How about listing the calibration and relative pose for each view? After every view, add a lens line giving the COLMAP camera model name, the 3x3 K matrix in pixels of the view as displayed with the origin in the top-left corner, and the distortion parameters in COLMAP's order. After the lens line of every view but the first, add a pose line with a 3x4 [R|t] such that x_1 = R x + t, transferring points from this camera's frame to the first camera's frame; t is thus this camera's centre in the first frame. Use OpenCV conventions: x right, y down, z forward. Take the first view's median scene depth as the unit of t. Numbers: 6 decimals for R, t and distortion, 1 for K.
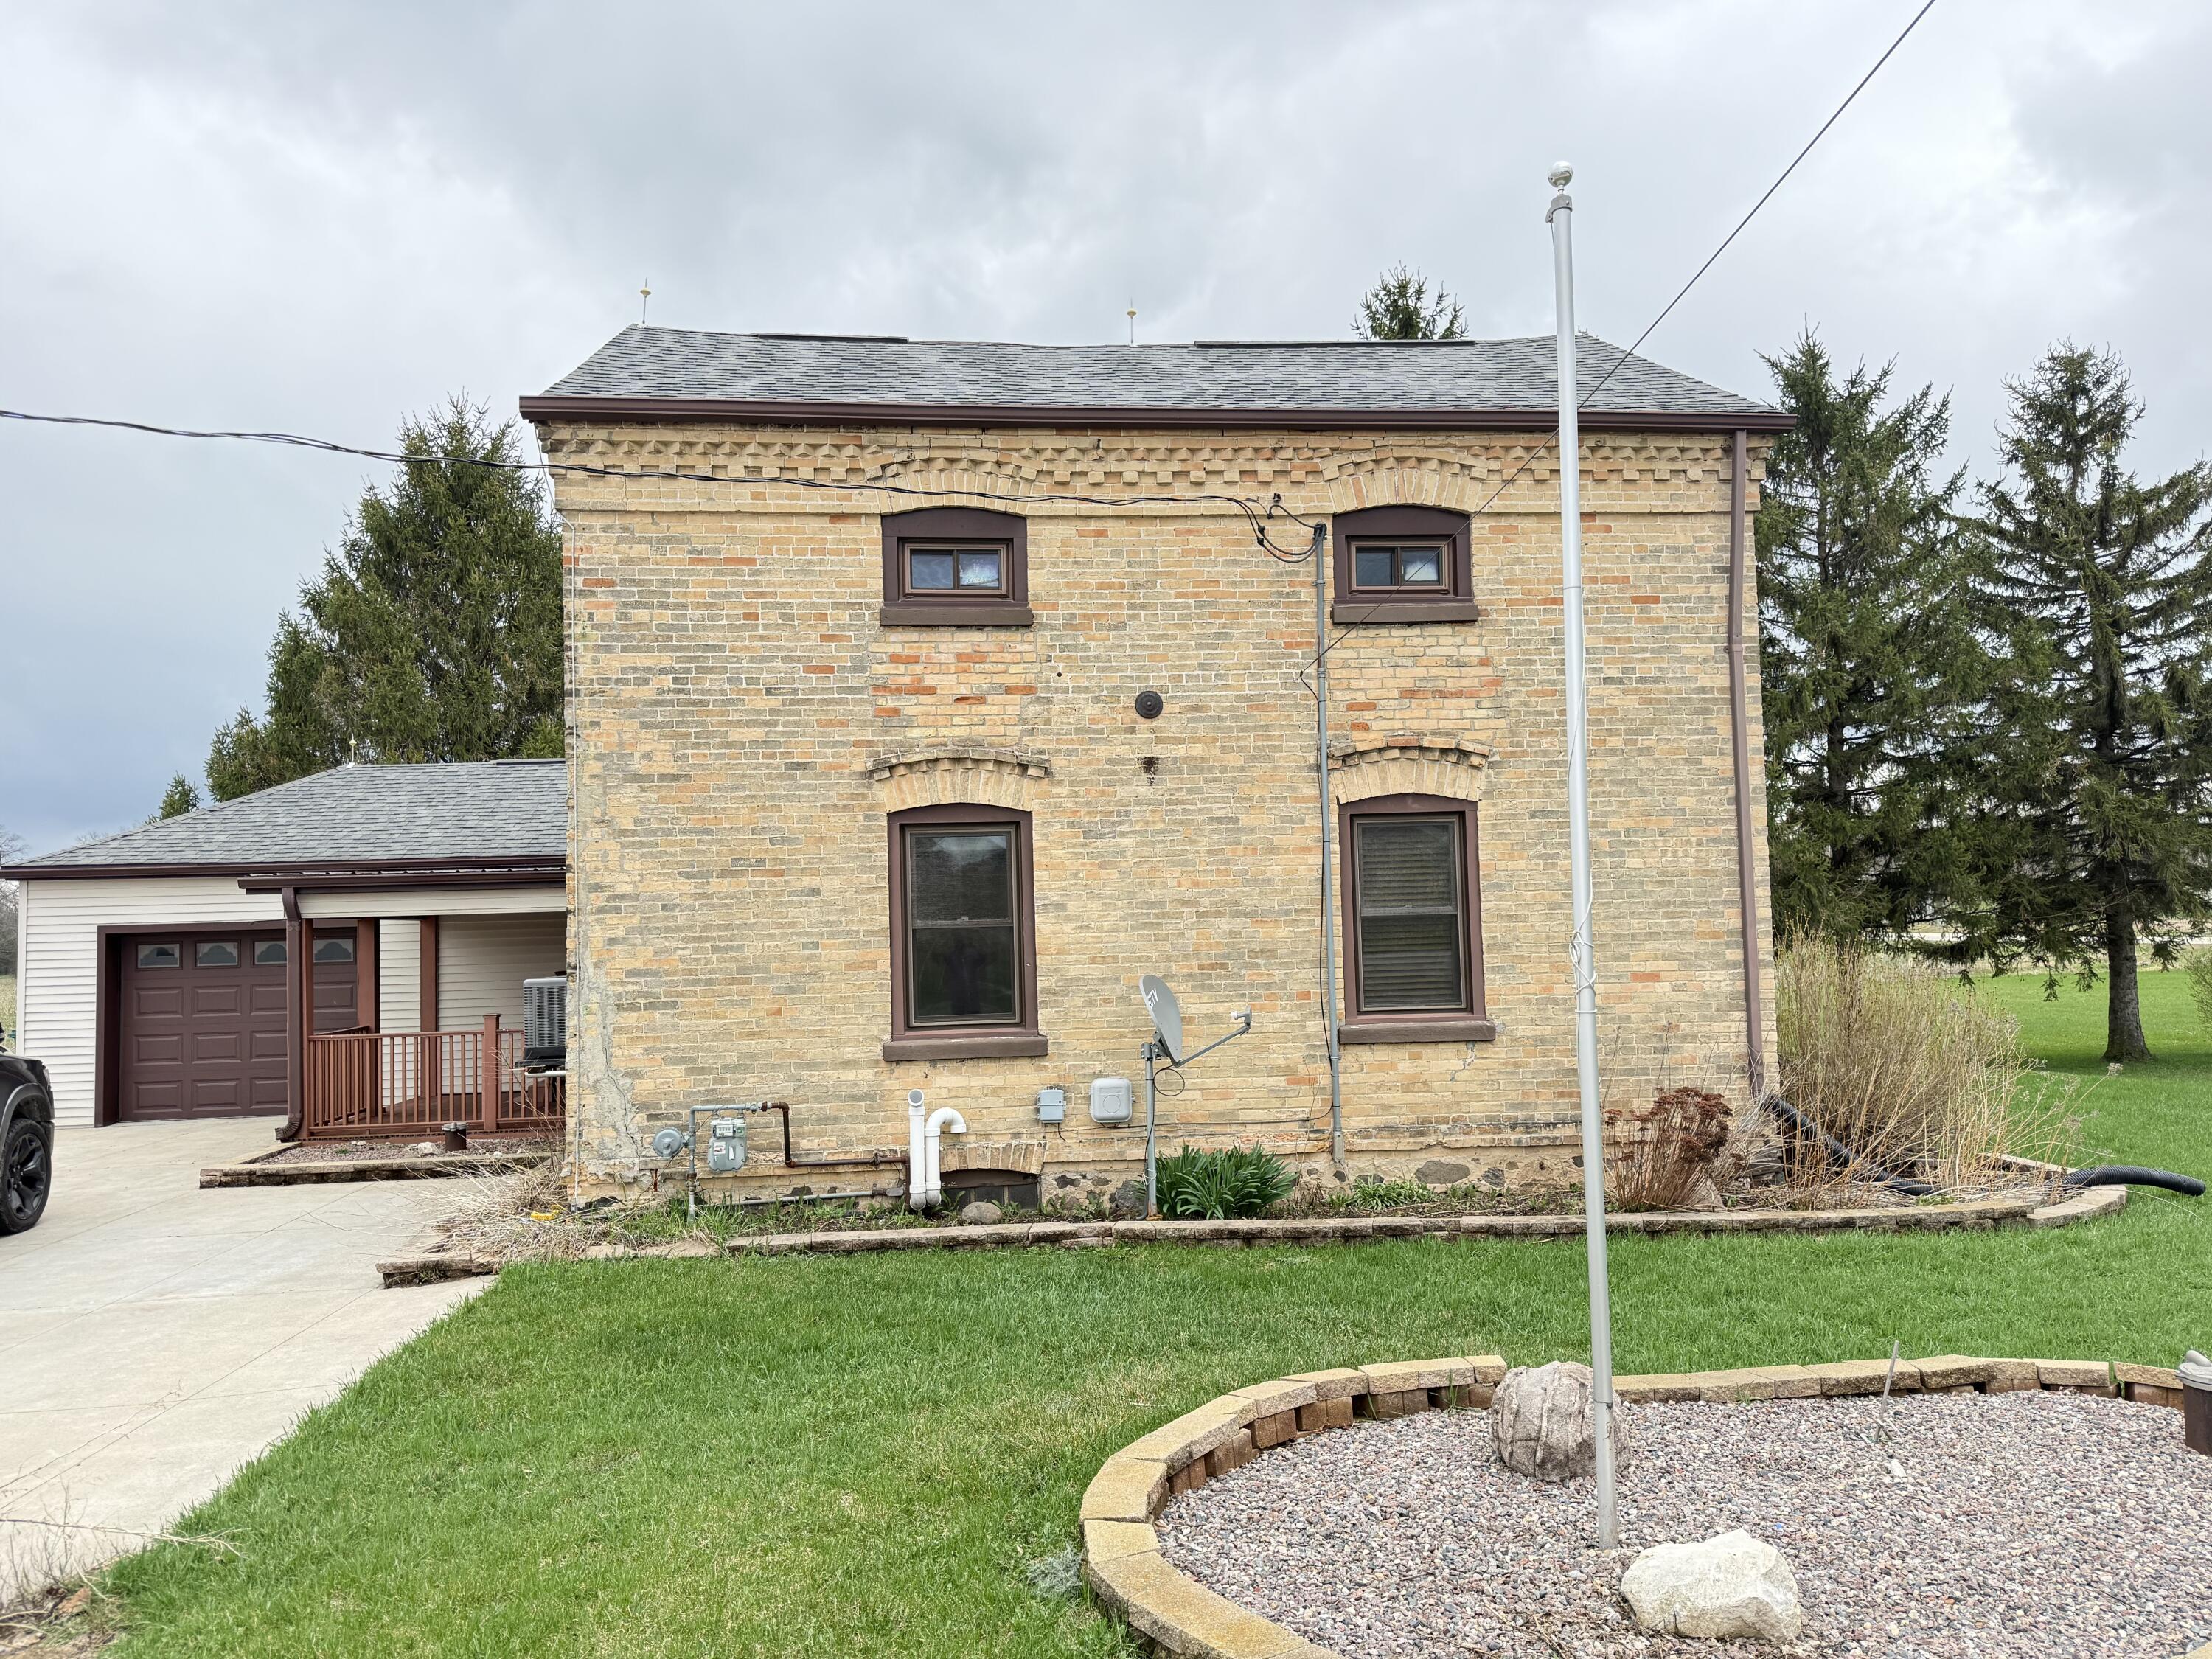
lens RADIAL K [[1654.3, 0, 1102.9], [0, 1654.3, 827.3], [0, 0, 1]] dist [0.133574, -0.003381]
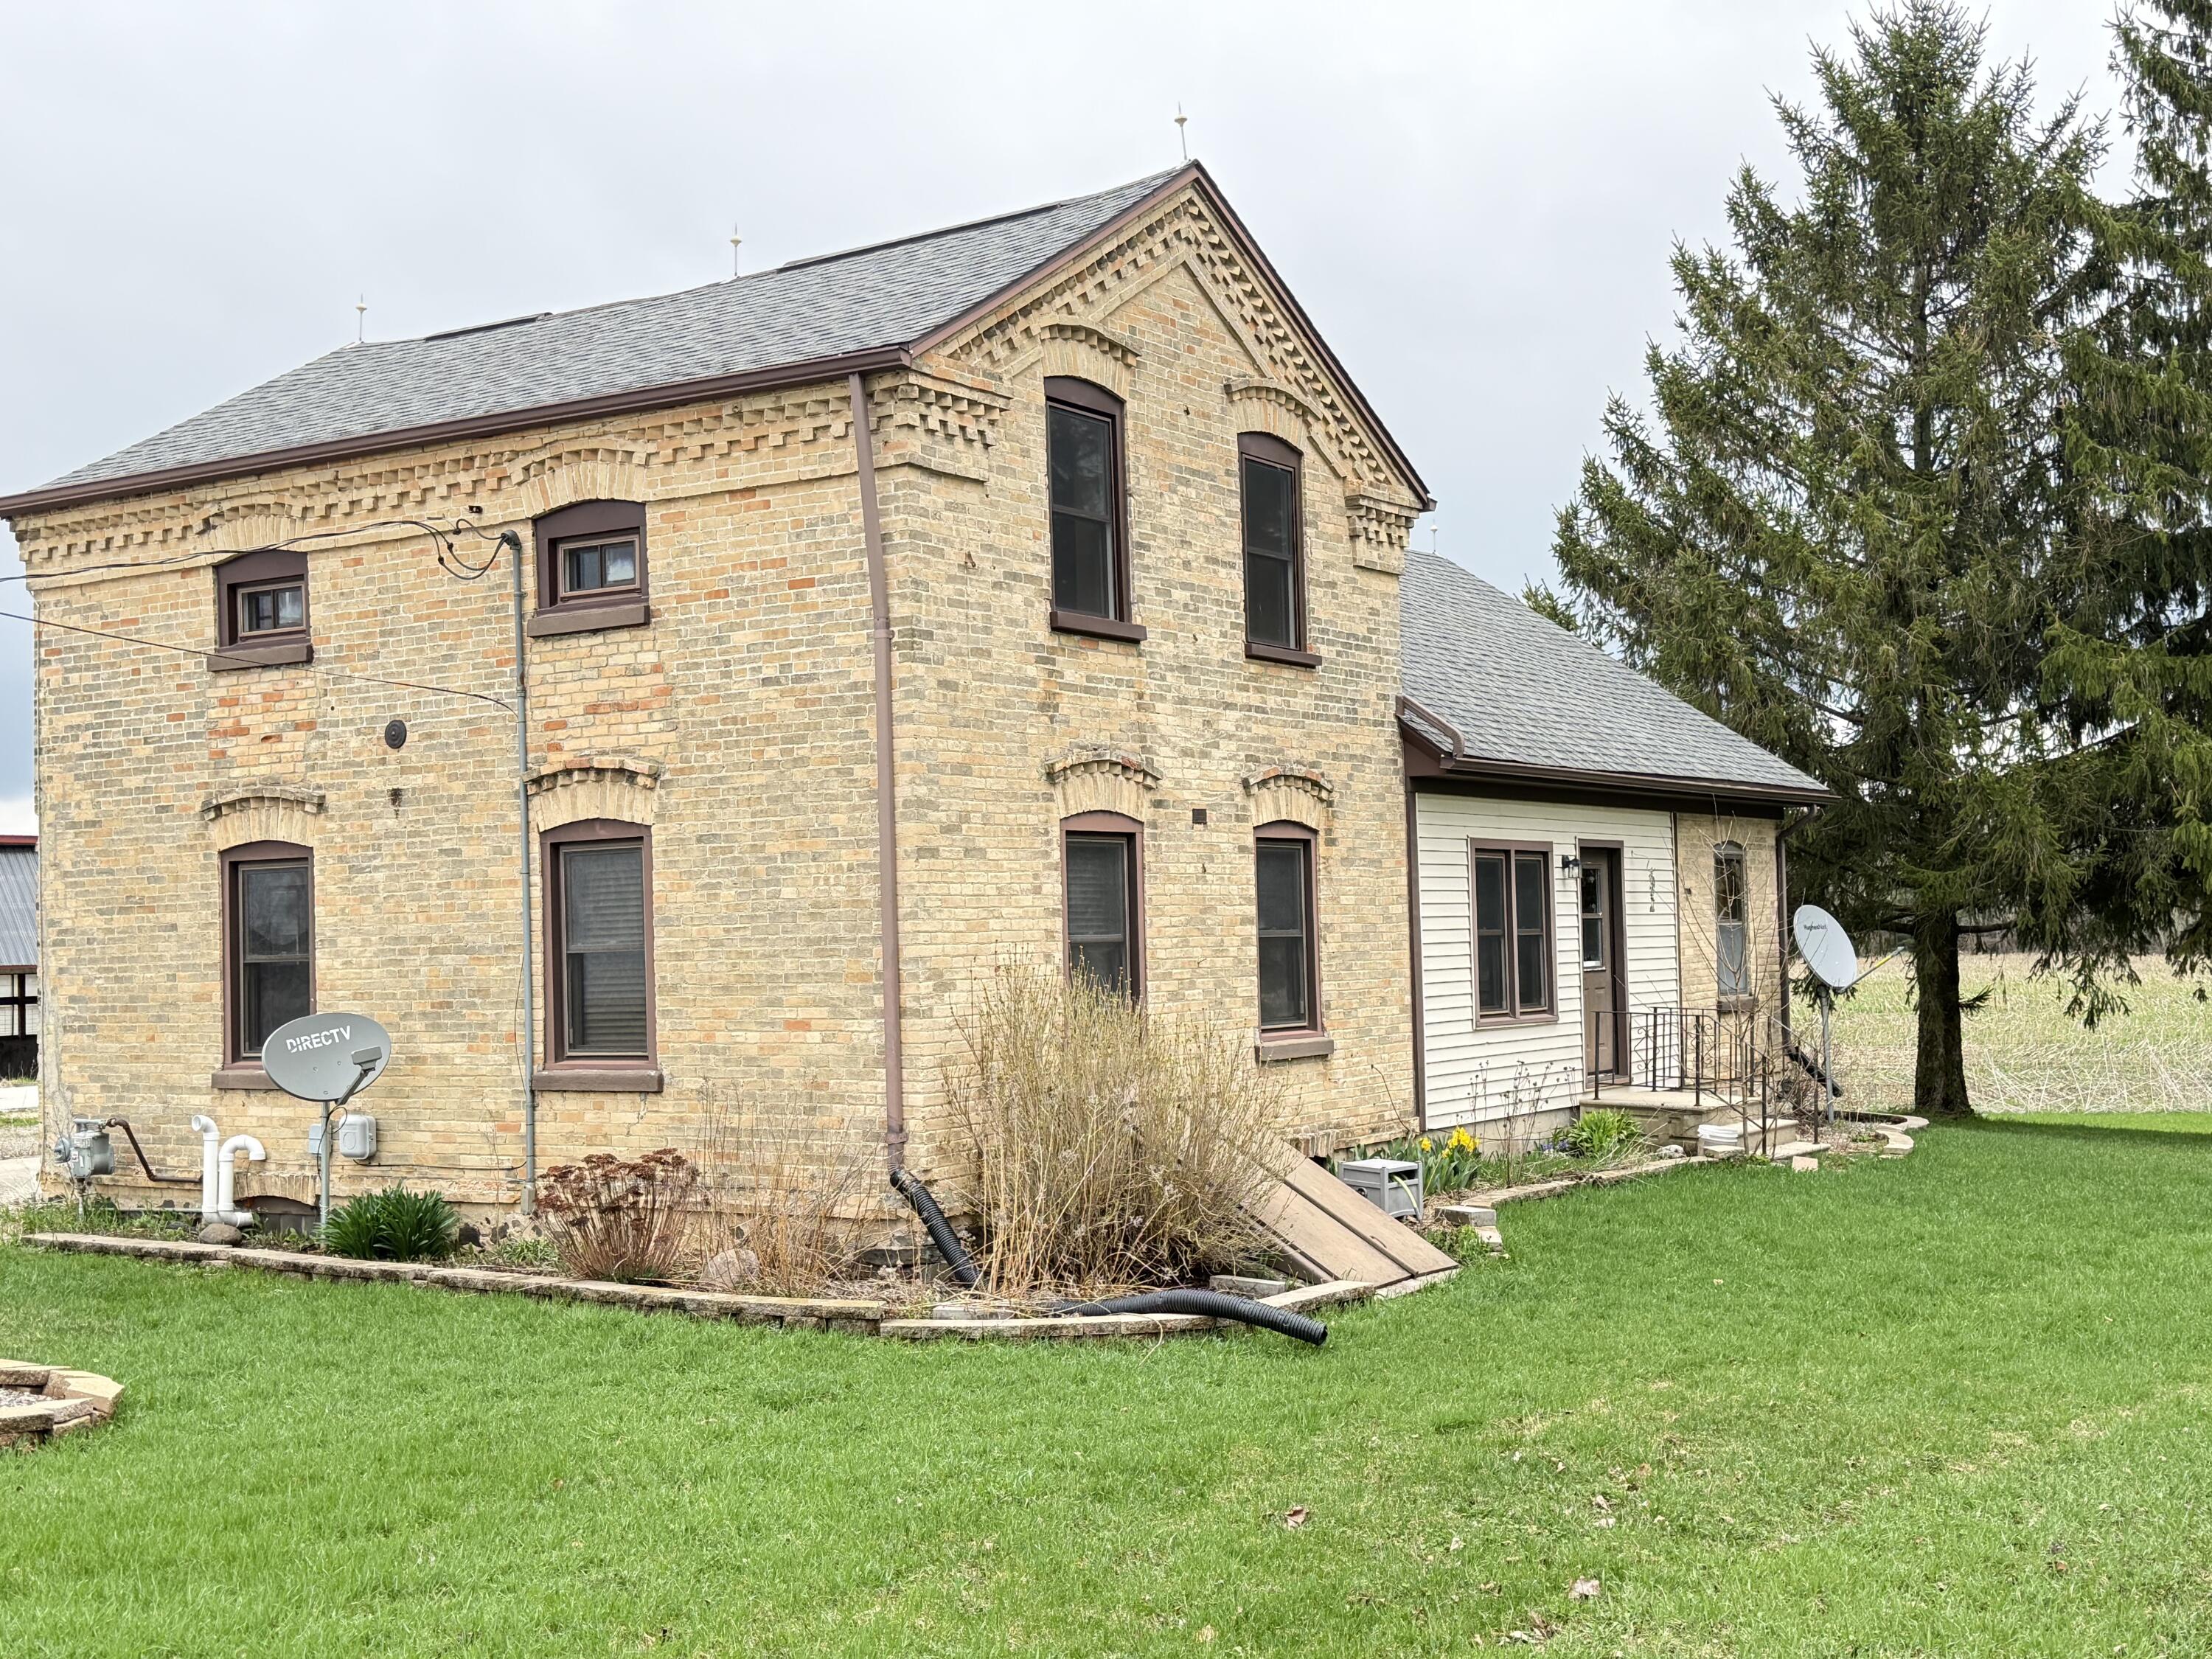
lens RADIAL K [[2642.8, 0, 1107.0], [0, 2642.8, 843.6], [0, 0, 1]] dist [0.052706, 0.000000]
pose [[0.775295, -0.016902, -0.631373, 1.331242], [0.037442, 0.999114, 0.019230, -0.024499], [0.630489, -0.038548, 0.775241, 0.055047]]
